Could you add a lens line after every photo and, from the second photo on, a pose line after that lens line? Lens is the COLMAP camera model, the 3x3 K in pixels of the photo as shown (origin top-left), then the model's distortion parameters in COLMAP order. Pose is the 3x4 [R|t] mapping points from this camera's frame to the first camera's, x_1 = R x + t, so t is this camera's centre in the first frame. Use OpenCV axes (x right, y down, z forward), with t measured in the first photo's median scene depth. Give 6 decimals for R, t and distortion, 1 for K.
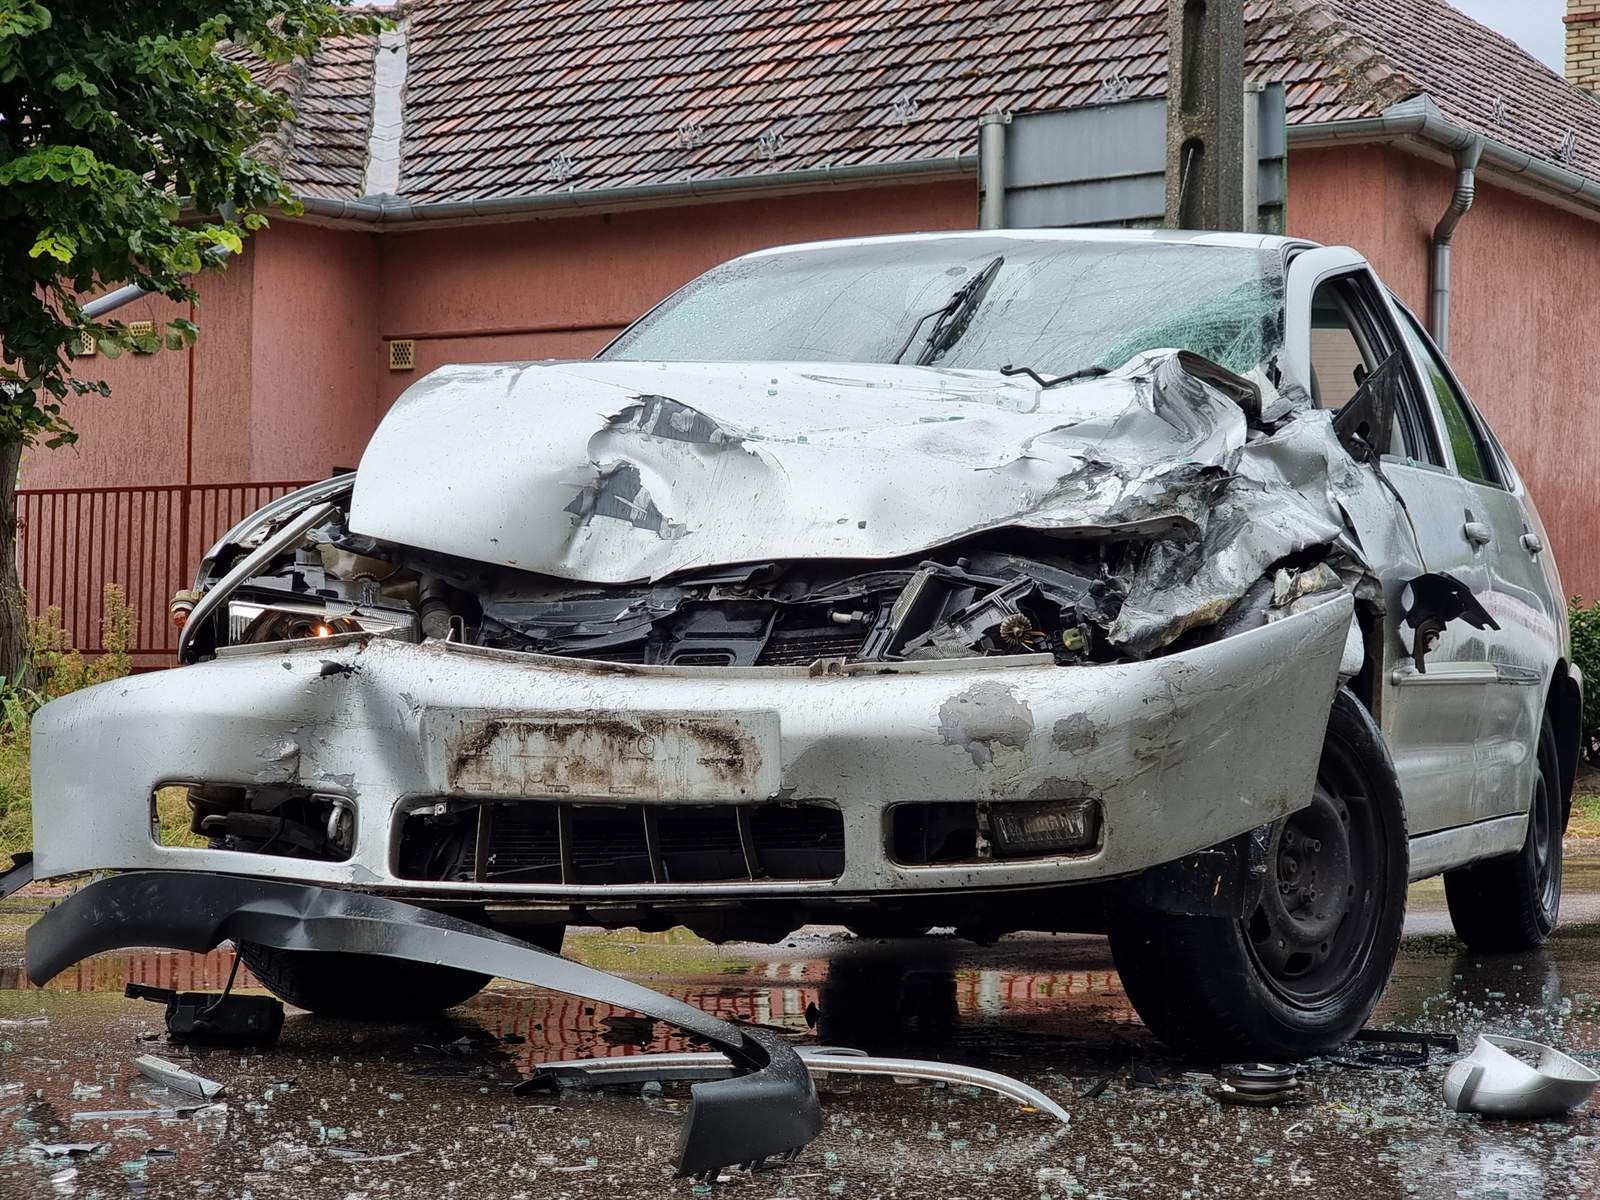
lens RADIAL K [[3125.5, 0, 859.2], [0, 3125.5, 625.5], [0, 0, 1]] dist [0.045442, 0.000000]
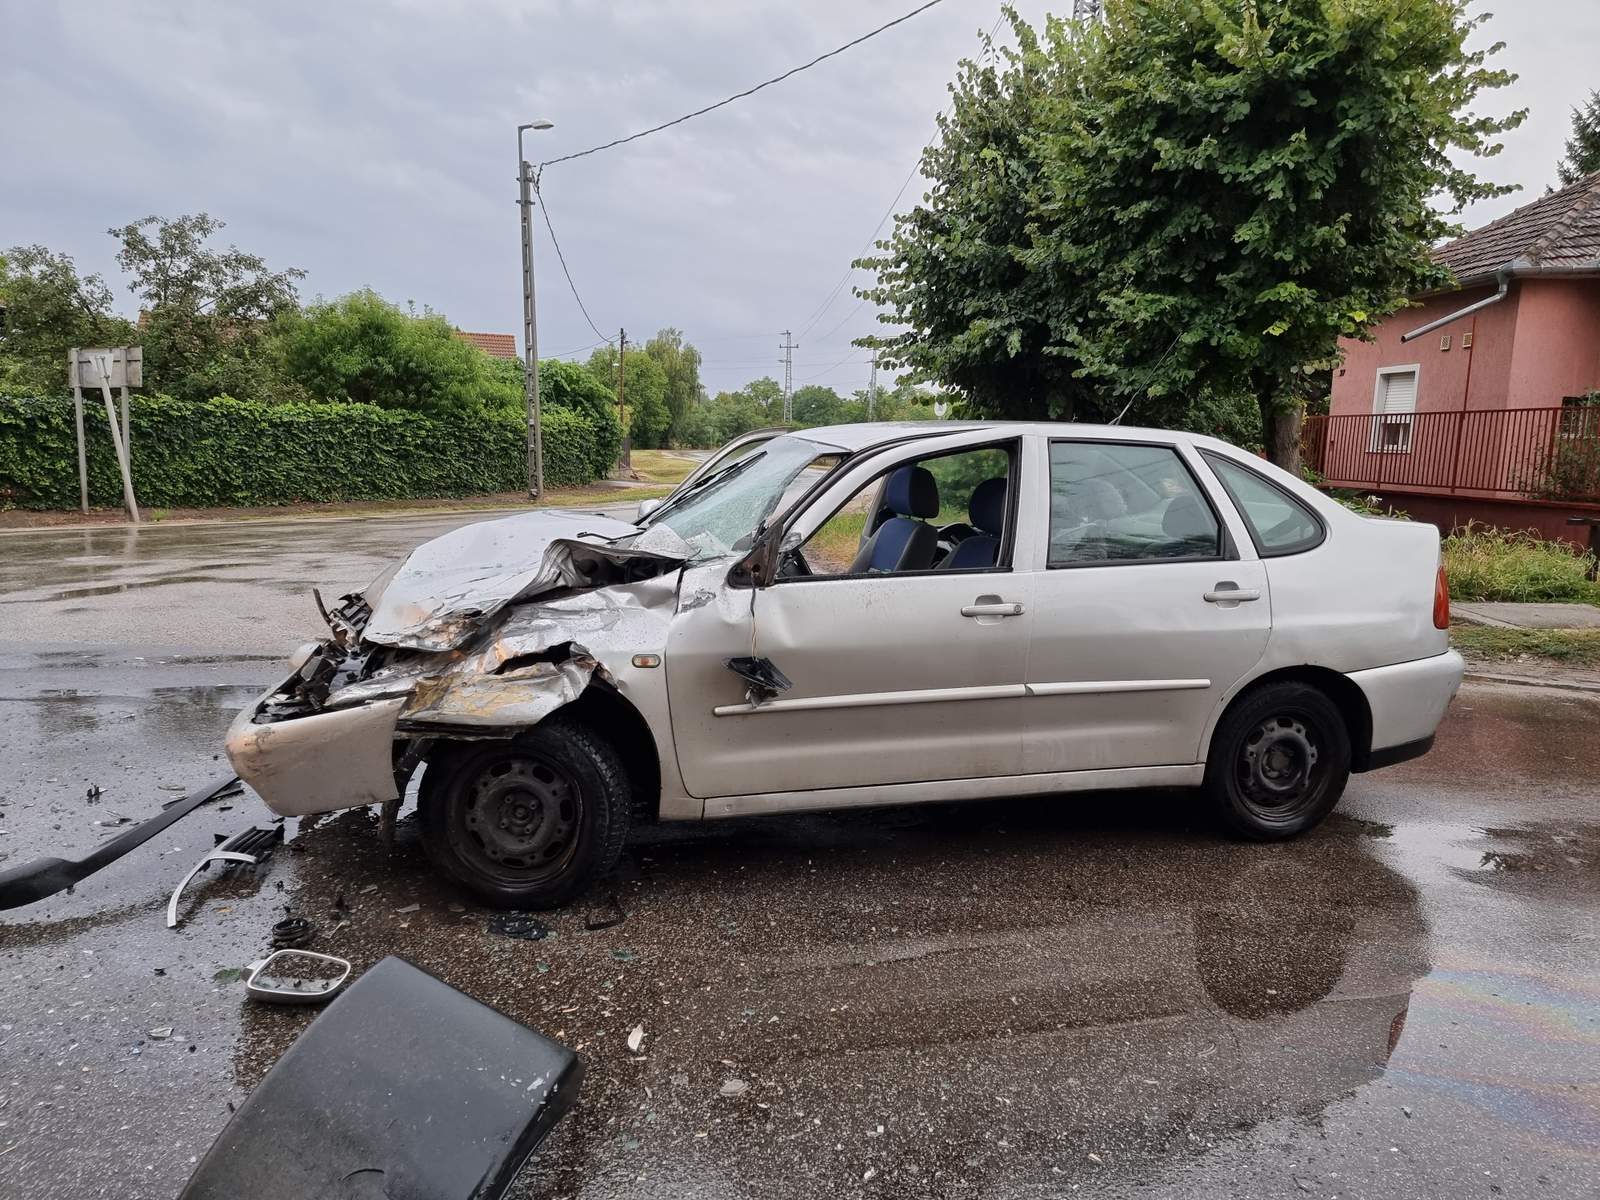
lens RADIAL K [[1103.6, 0, 809.8], [0, 1103.6, 602.3], [0, 0, 1]] dist [0.065413, -0.043702]
pose [[0.587632, 0.118542, -0.800398, 0.791676], [0.005172, 0.988639, 0.150219, -0.159154], [0.809112, -0.092413, 0.580343, 0.755467]]
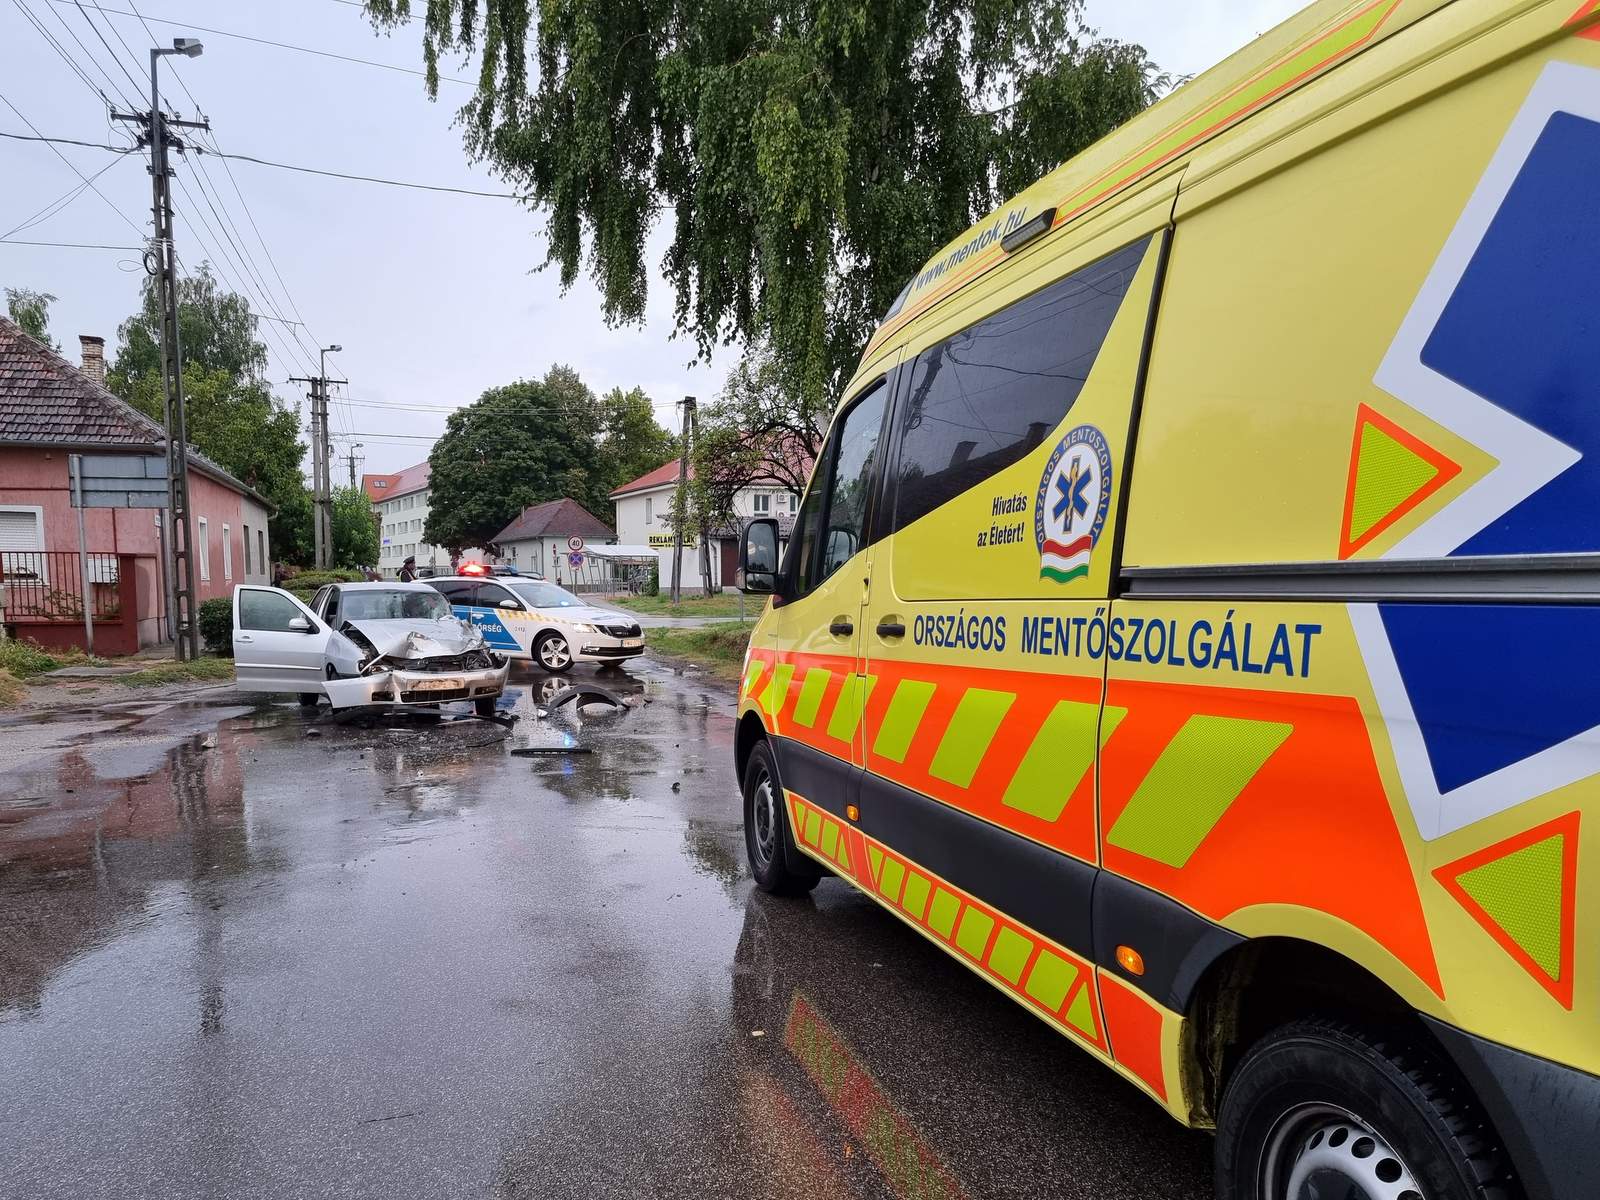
lens RADIAL K [[1181.9, 0, 725.8], [0, 1181.9, 709.2], [0, 0, 1]] dist [0.054260, -0.007140]
pose [[0.681265, -0.099720, 0.725213, -1.550485], [-0.004232, 0.990125, 0.140122, -0.279347], [-0.732024, -0.098529, 0.674116, -1.343549]]
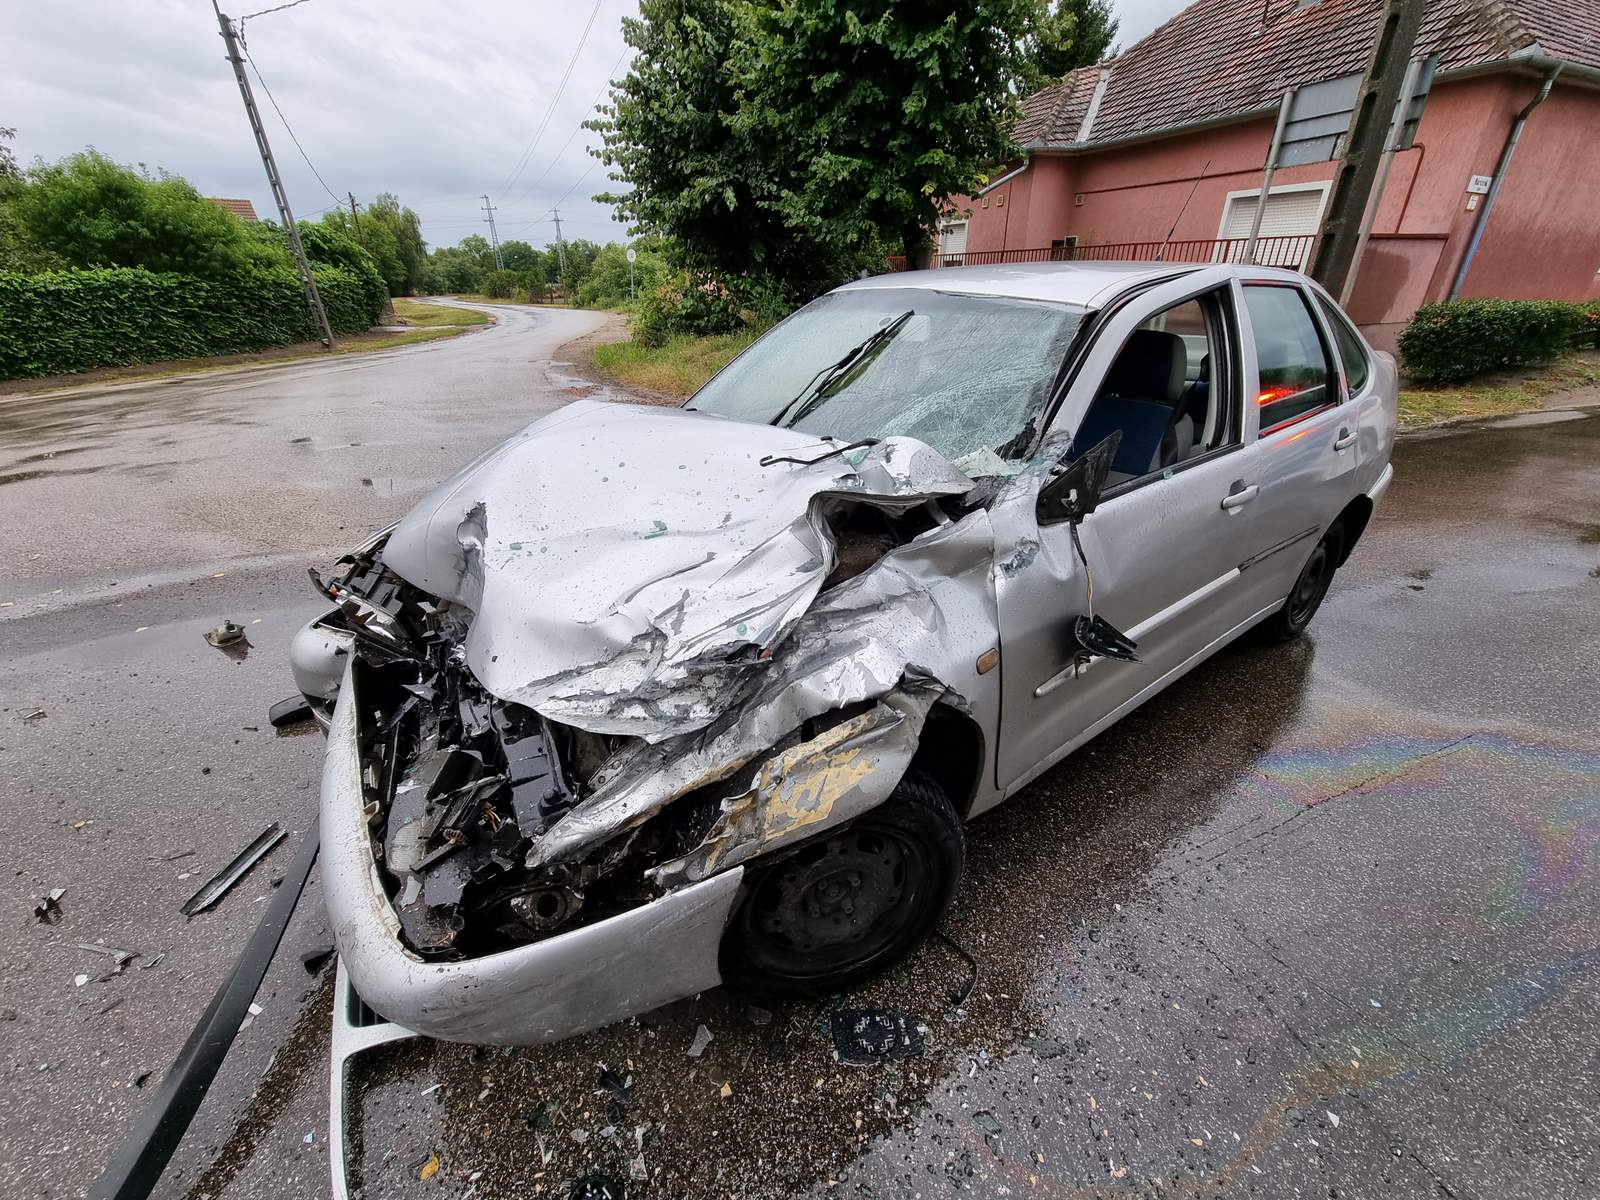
lens RADIAL K [[662.3, 0, 801.4], [0, 662.3, 613.9], [0, 0, 1]] dist [-0.002505, -0.002084]
pose [[0.840577, 0.223912, -0.493249, 0.246141], [0.035757, 0.885648, 0.462979, -0.173613], [0.540511, -0.406806, 0.736448, 0.824846]]
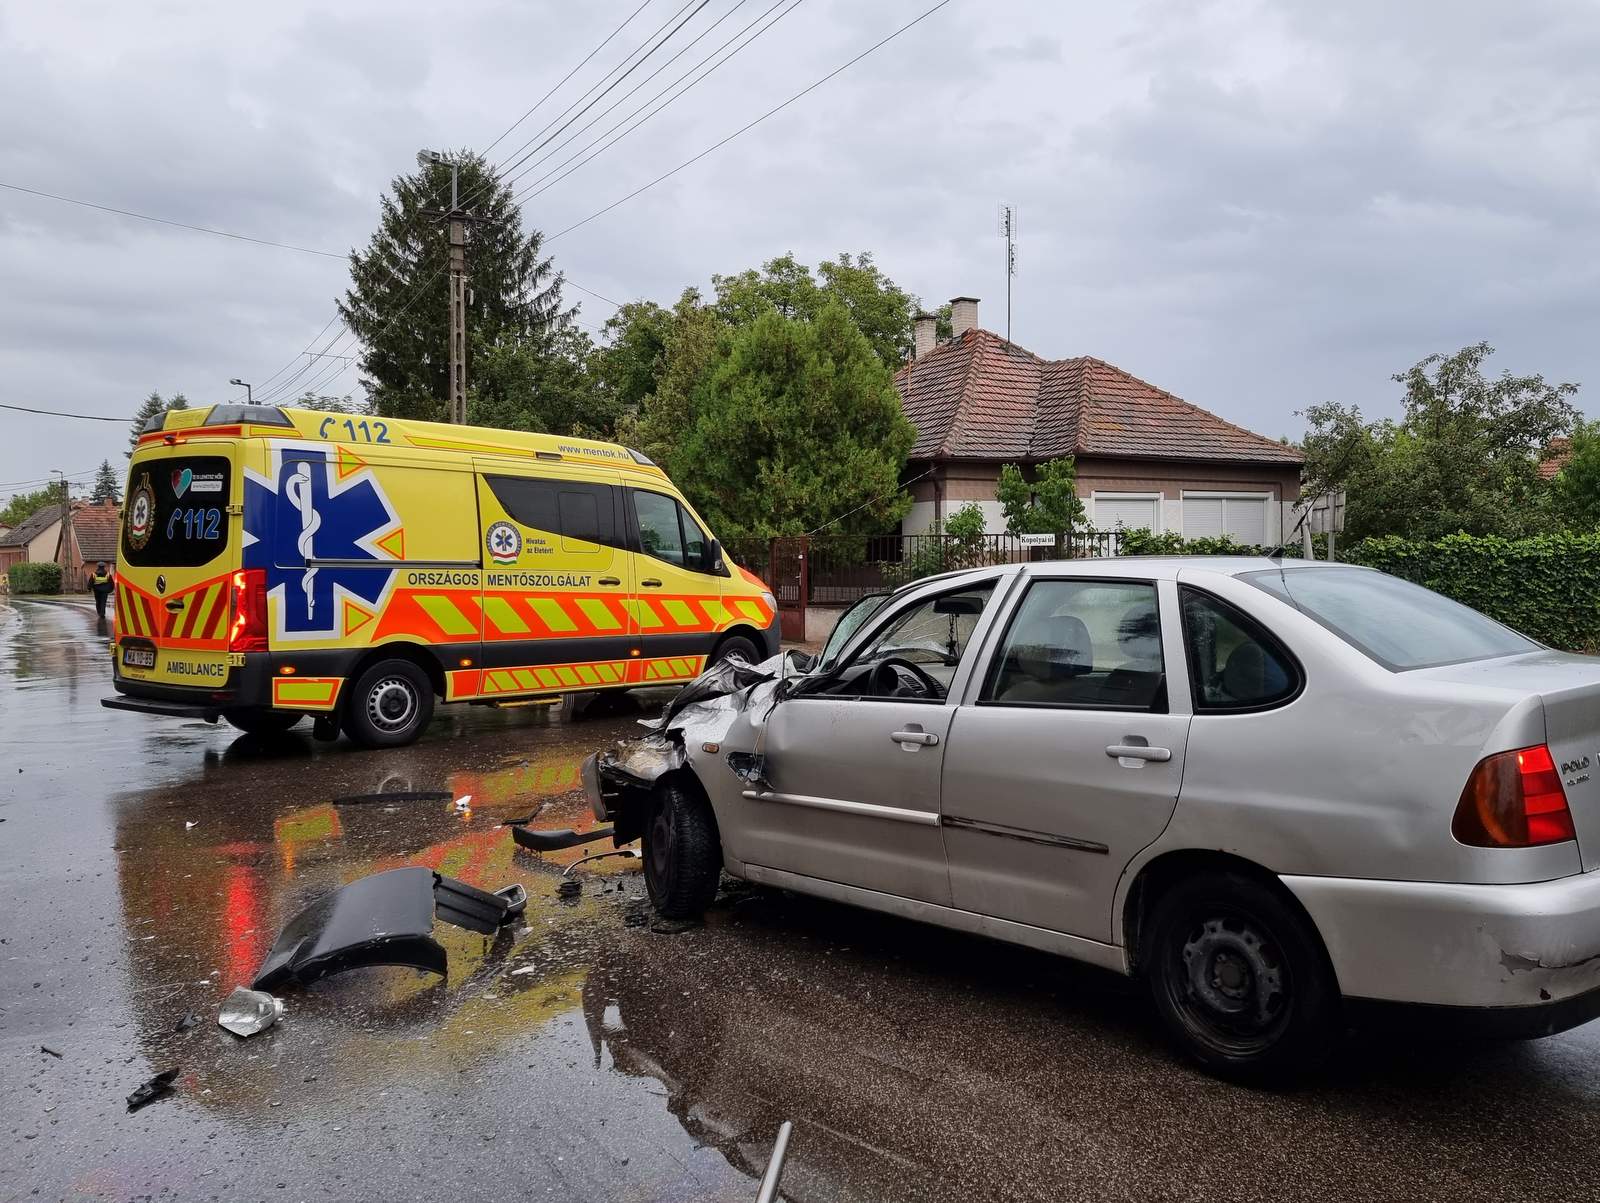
lens RADIAL K [[1312.0, 0, 878.8], [0, 1312.0, 599.3], [0, 0, 1]] dist [0.068899, -0.059833]
pose [[-0.408765, 0.014716, -0.912521, 1.144499], [0.031747, 0.999494, 0.001898, -0.143064], [0.912087, -0.028194, -0.409025, 1.670463]]
